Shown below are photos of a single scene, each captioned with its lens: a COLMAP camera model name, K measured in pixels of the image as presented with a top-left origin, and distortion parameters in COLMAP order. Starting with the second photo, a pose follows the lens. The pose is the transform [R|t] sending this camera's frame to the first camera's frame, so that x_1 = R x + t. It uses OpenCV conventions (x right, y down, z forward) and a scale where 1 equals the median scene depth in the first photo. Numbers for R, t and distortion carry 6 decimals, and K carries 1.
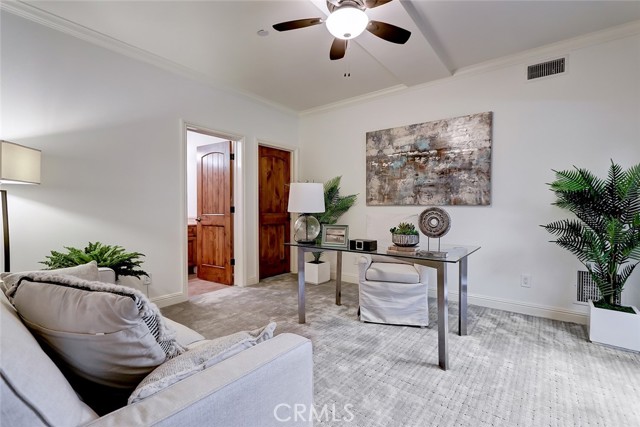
lens RADIAL K [[296.4, 0, 320.0], [0, 296.4, 213.5], [0, 0, 1]] dist [-0.003577, -0.000497]
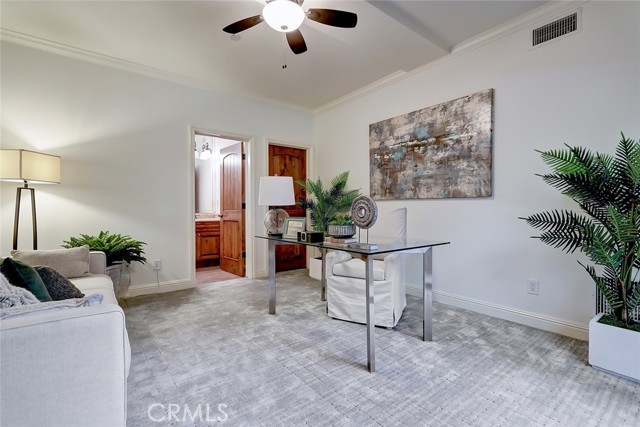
lens RADIAL K [[296.4, 0, 320.0], [0, 296.4, 213.5], [0, 0, 1]] dist [-0.003577, -0.000497]
pose [[0.968661, -0.000934, -0.248385, 0.312140], [-0.000139, 0.999991, -0.004304, 0.024289], [0.248387, 0.004204, 0.968652, 0.041286]]
